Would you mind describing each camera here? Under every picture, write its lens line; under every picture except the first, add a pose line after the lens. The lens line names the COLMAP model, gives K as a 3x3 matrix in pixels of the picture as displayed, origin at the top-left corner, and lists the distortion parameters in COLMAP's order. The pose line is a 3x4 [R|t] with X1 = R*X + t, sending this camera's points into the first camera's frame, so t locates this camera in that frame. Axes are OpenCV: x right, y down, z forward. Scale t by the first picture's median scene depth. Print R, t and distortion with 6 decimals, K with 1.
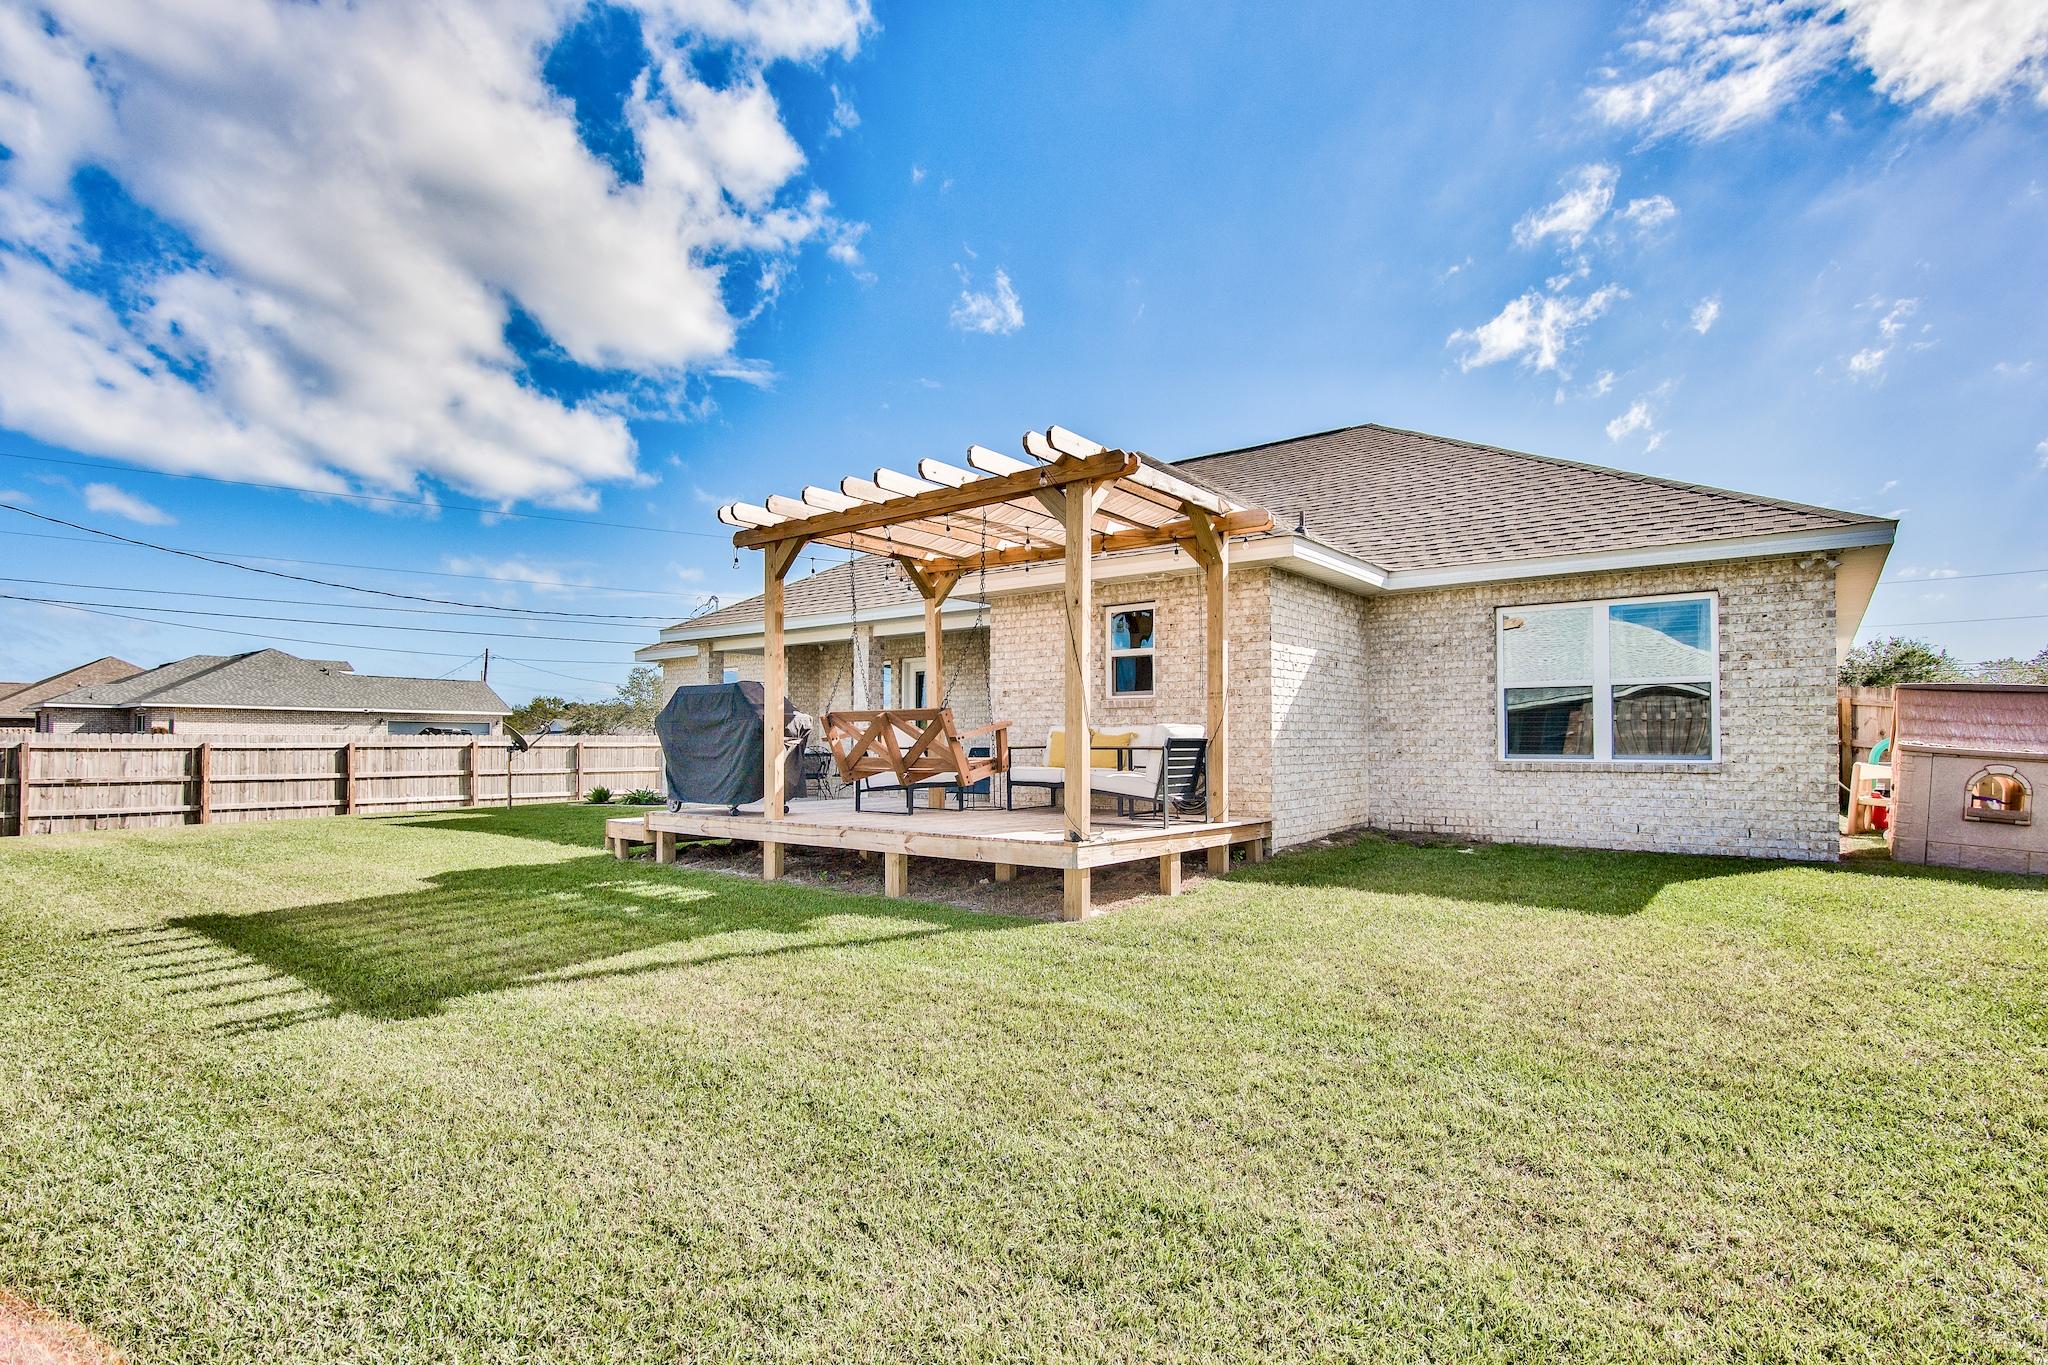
lens RADIAL K [[991.8, 0, 992.4], [0, 991.8, 645.9], [0, 0, 1]] dist [-0.001582, -0.000465]
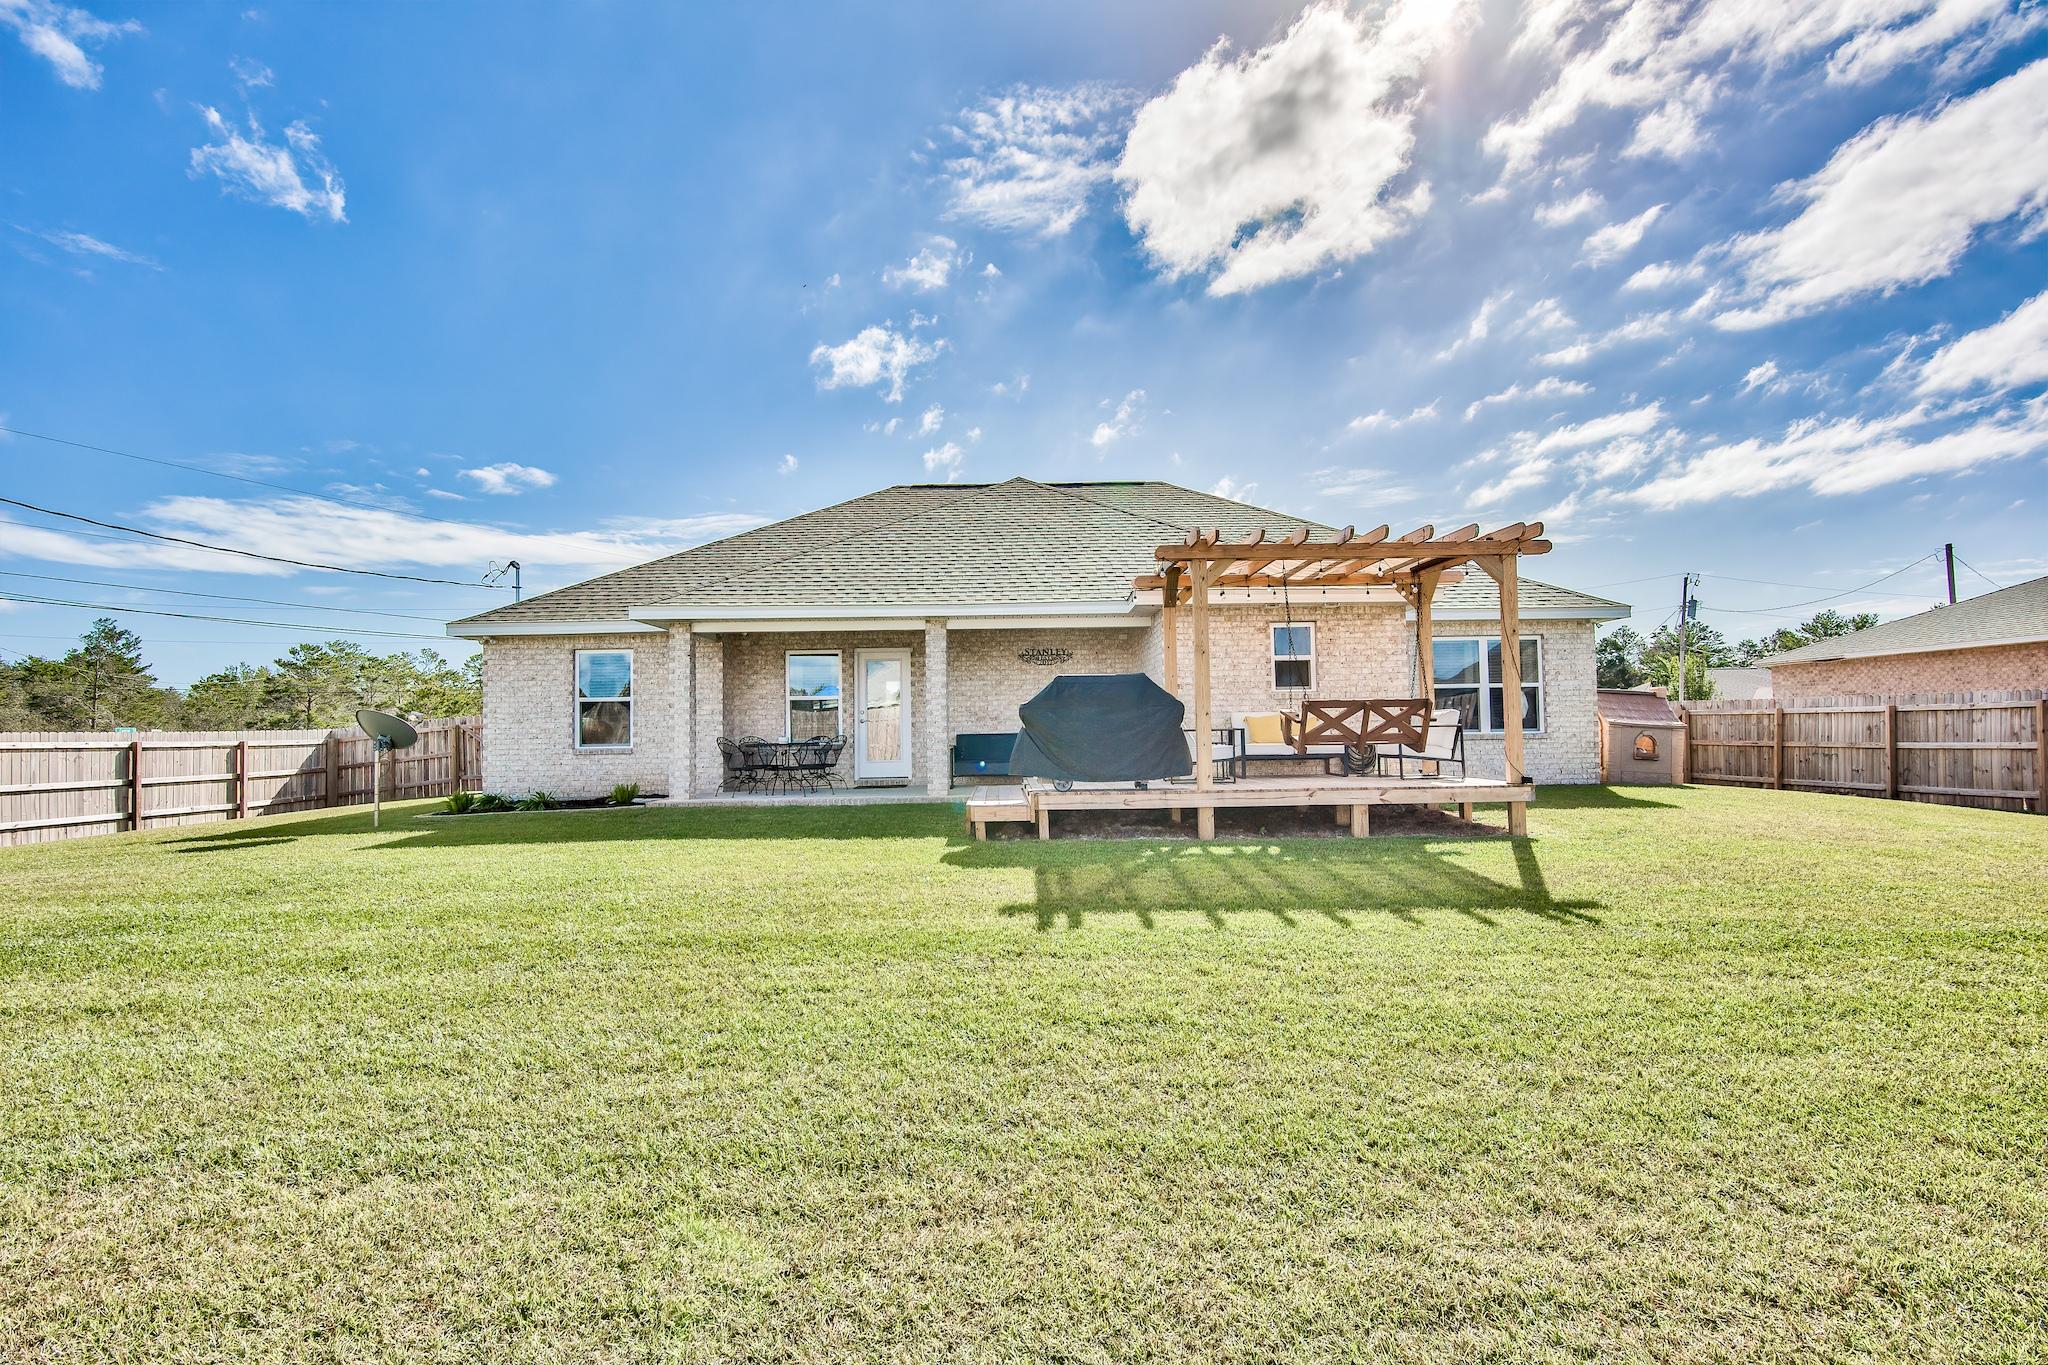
lens RADIAL K [[1008.7, 0, 1026.9], [0, 1008.7, 699.7], [0, 0, 1]] dist [-0.024280, -0.000497]
pose [[0.775665, 0.007587, 0.631100, -1.104858], [-0.046193, 0.997929, 0.044776, 0.022101], [-0.629453, -0.063884, 0.774408, 0.198908]]
